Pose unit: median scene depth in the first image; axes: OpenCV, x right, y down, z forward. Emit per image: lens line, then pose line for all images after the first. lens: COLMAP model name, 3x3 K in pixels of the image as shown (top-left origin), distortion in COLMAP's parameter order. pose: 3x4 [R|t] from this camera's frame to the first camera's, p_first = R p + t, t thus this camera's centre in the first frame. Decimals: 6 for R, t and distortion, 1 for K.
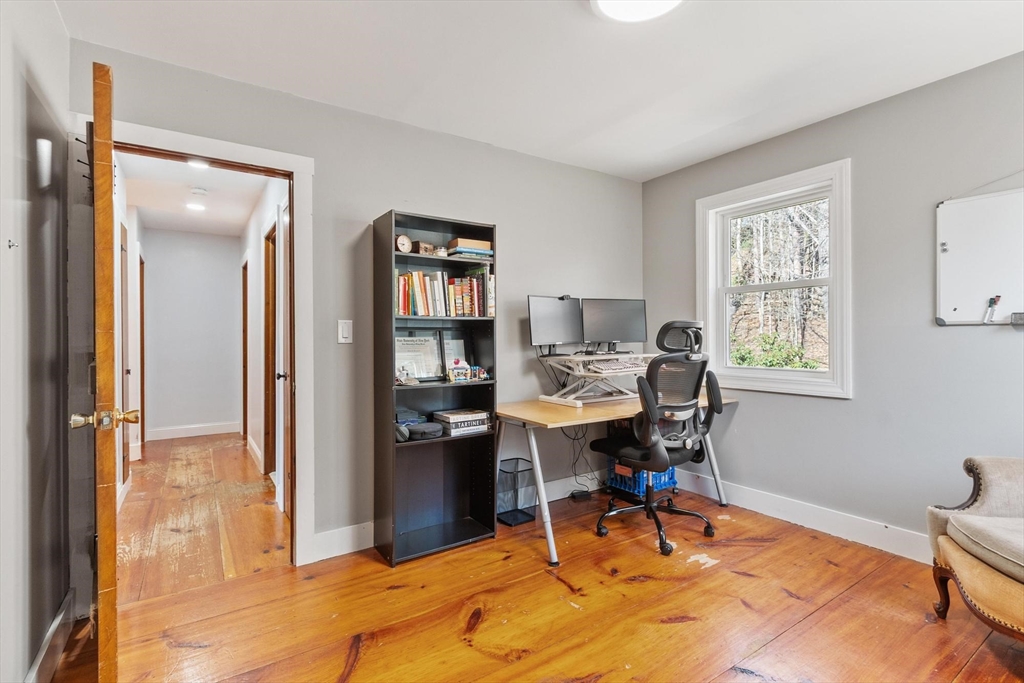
lens RADIAL K [[472.7, 0, 512.7], [0, 472.7, 337.1], [0, 0, 1]] dist [-0.000094, -0.000601]
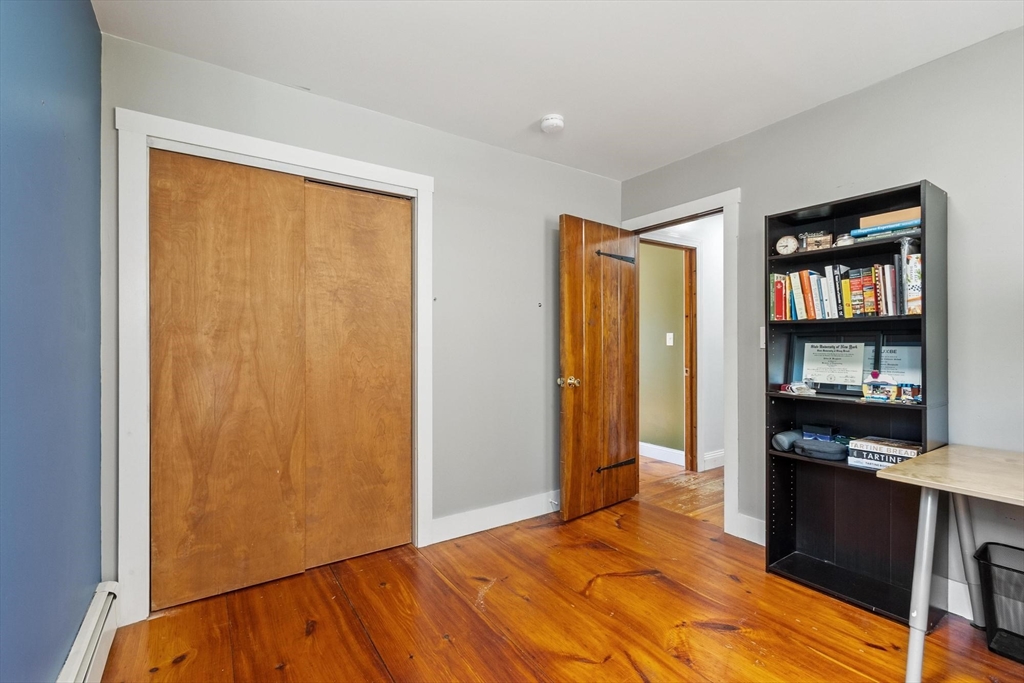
lens RADIAL K [[457.9, 0, 509.2], [0, 457.9, 340.5], [0, 0, 1]] dist [0.001893, -0.000227]
pose [[-0.001345, 0.001421, -0.999998, 0.653926], [0.002476, 0.999996, 0.001418, -0.006699], [0.999996, -0.002474, -0.001348, 0.414105]]
